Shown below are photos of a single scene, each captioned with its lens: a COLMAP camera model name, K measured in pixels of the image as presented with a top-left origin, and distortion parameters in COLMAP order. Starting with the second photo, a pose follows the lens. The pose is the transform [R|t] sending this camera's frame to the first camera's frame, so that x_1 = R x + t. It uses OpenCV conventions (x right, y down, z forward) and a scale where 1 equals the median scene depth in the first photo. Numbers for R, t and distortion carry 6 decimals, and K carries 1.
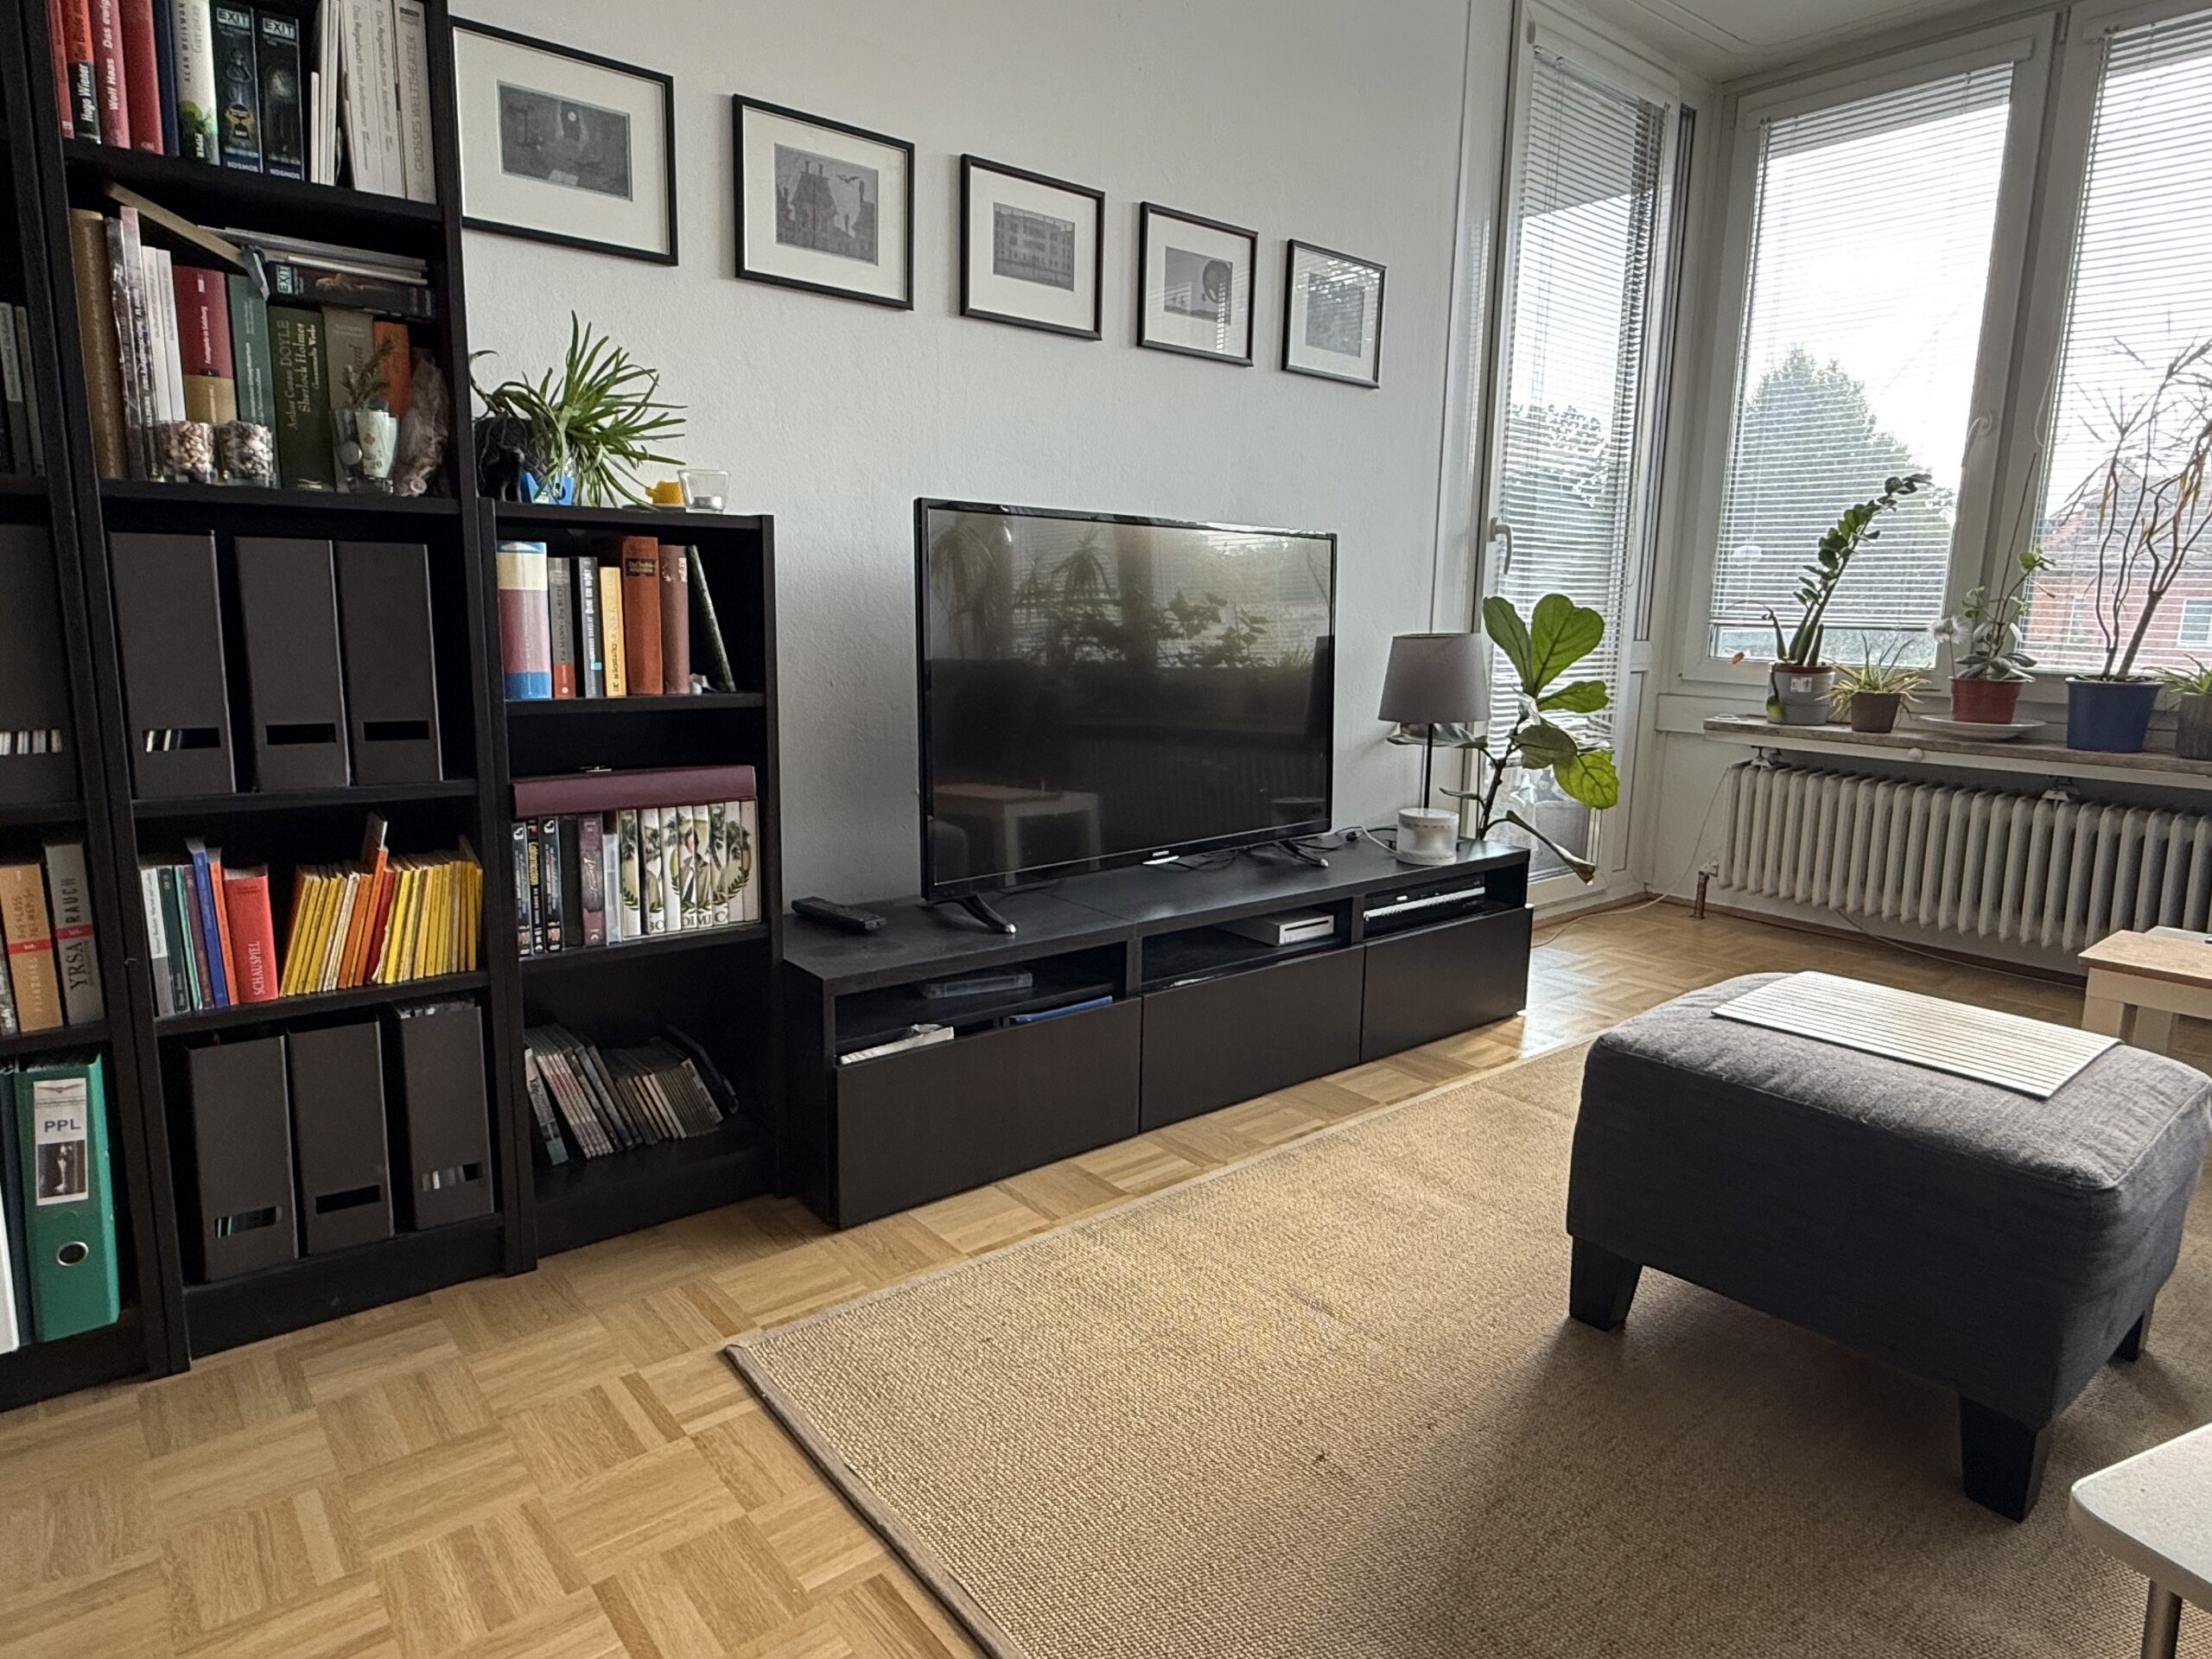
lens RADIAL K [[1302.2, 0, 1103.0], [0, 1302.2, 818.6], [0, 0, 1]] dist [-0.003968, -0.000230]
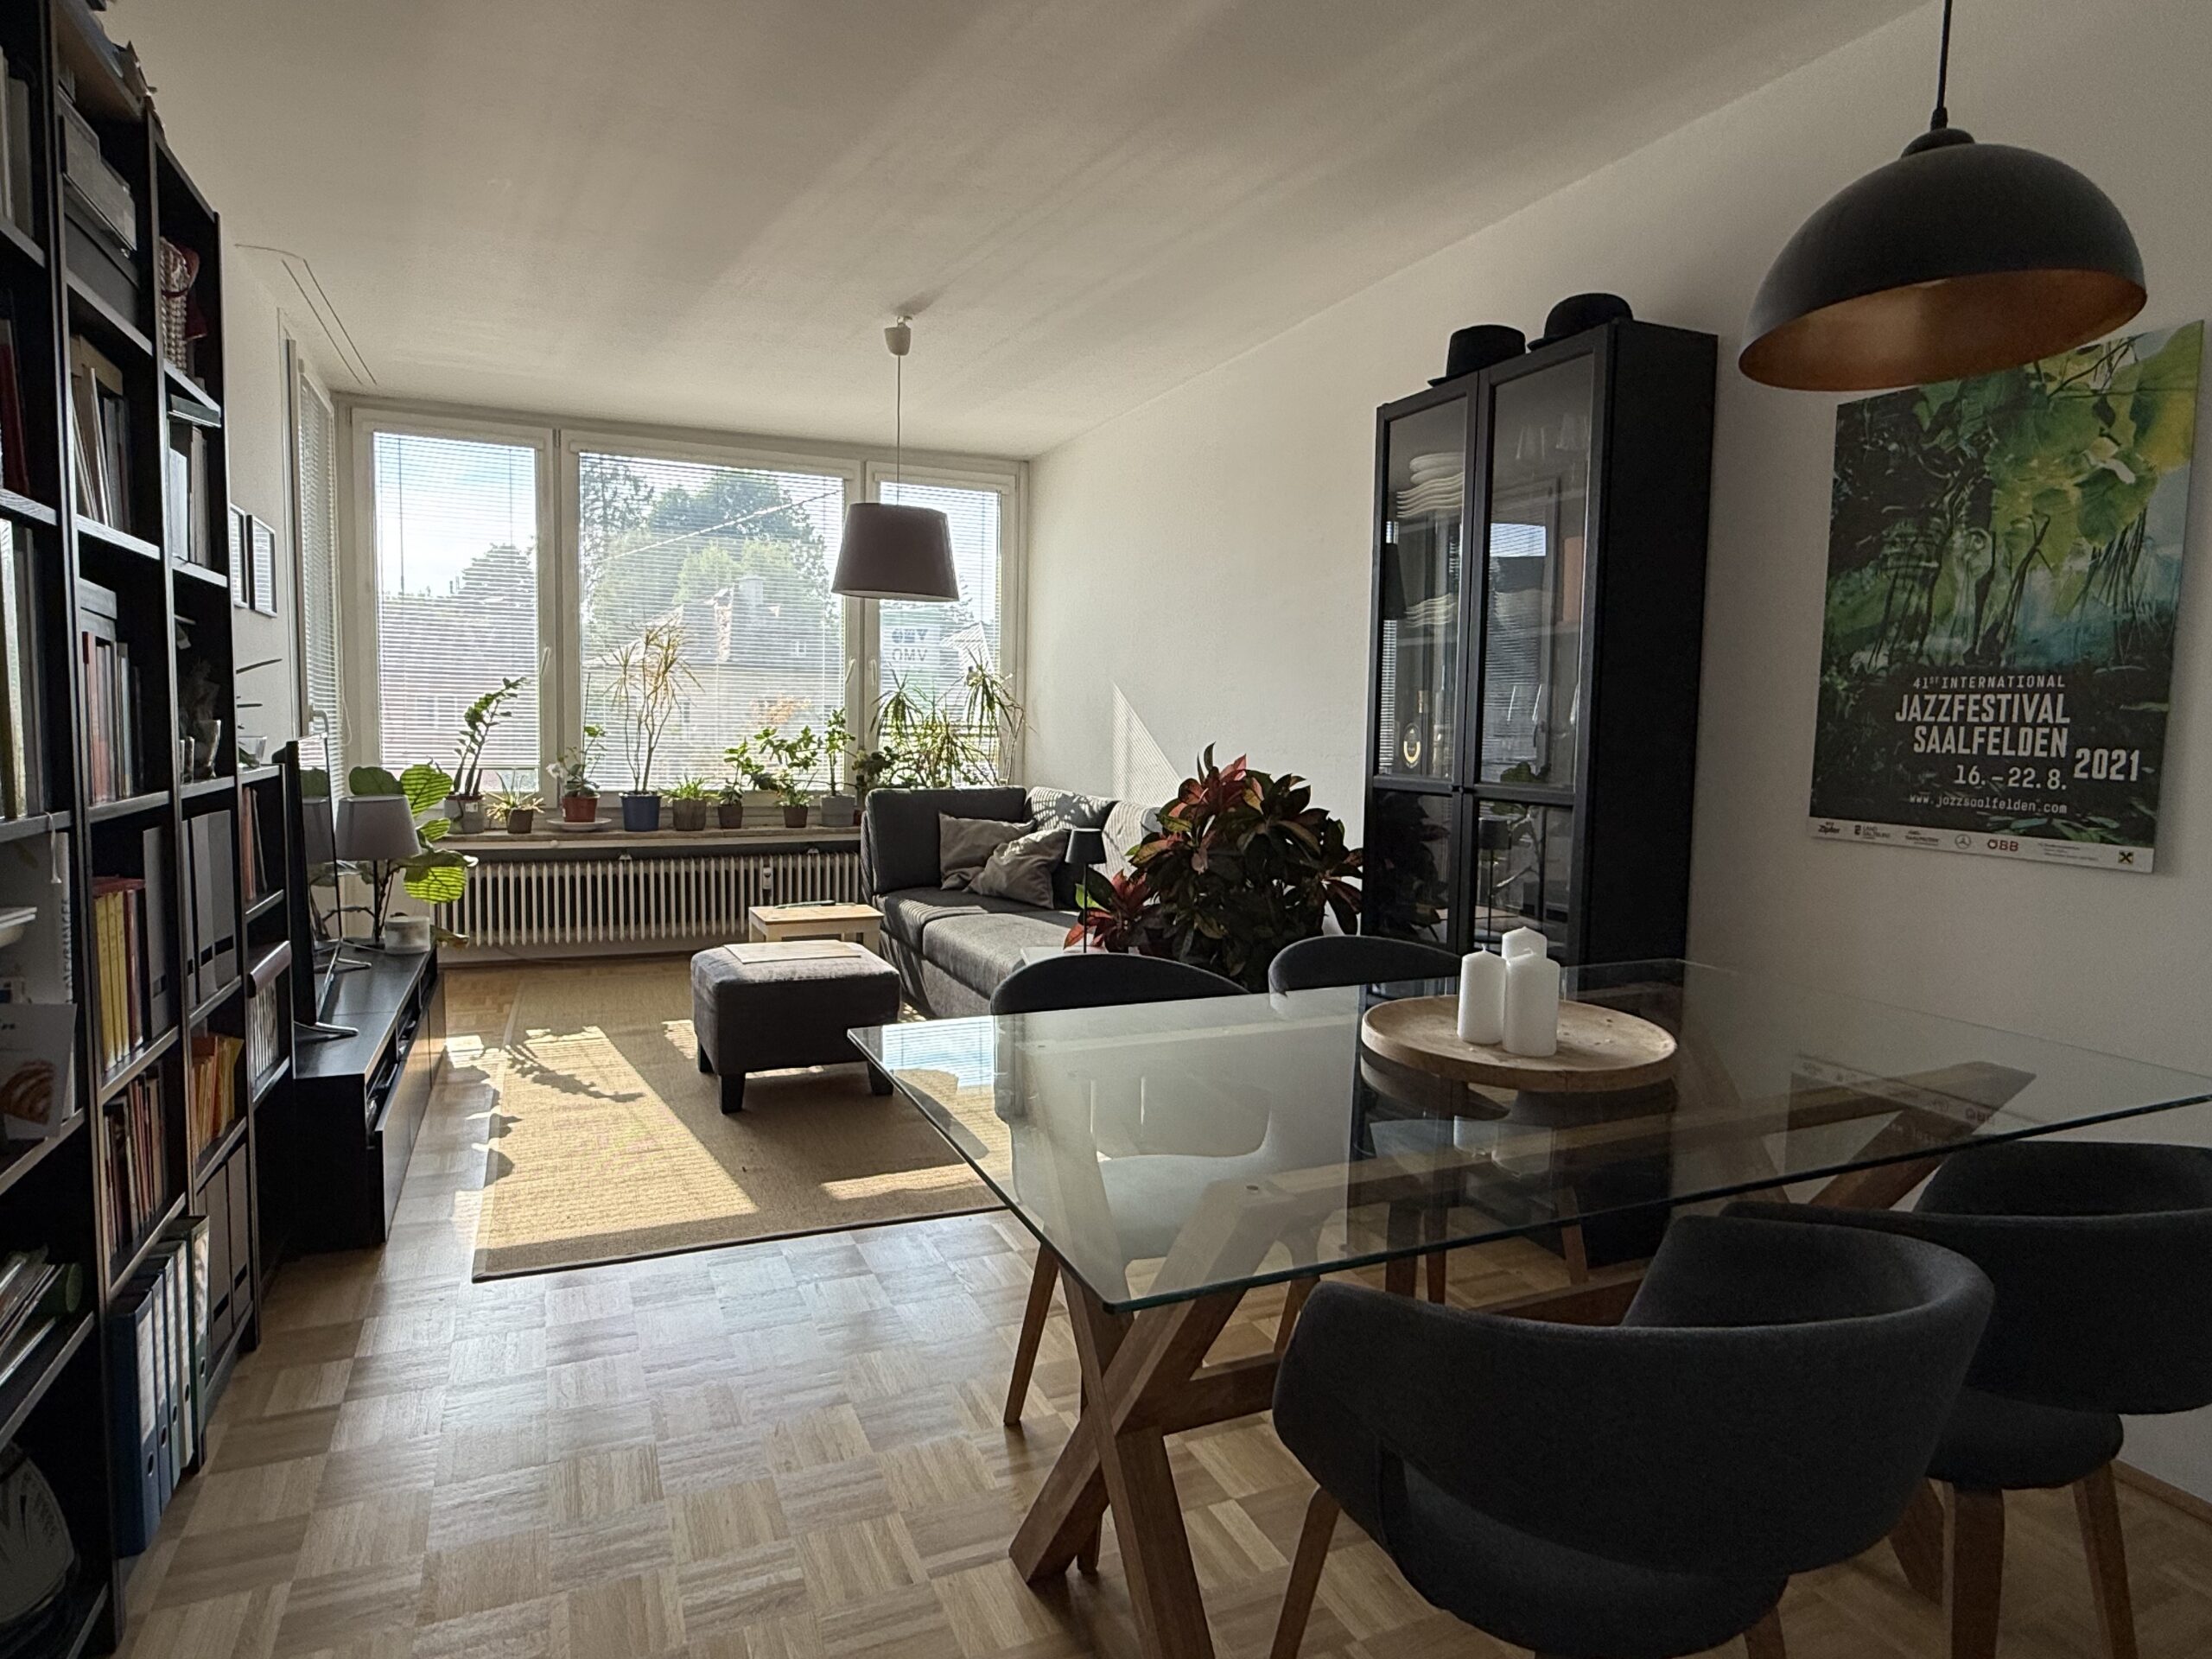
lens RADIAL K [[1233.5, 0, 1104.2], [0, 1233.5, 822.2], [0, 0, 1]] dist [0.001669, 0.000105]
pose [[0.255817, -0.089370, 0.962585, -0.737208], [0.142128, 0.988375, 0.053993, -0.062025], [-0.956220, 0.122998, 0.265545, -0.114658]]
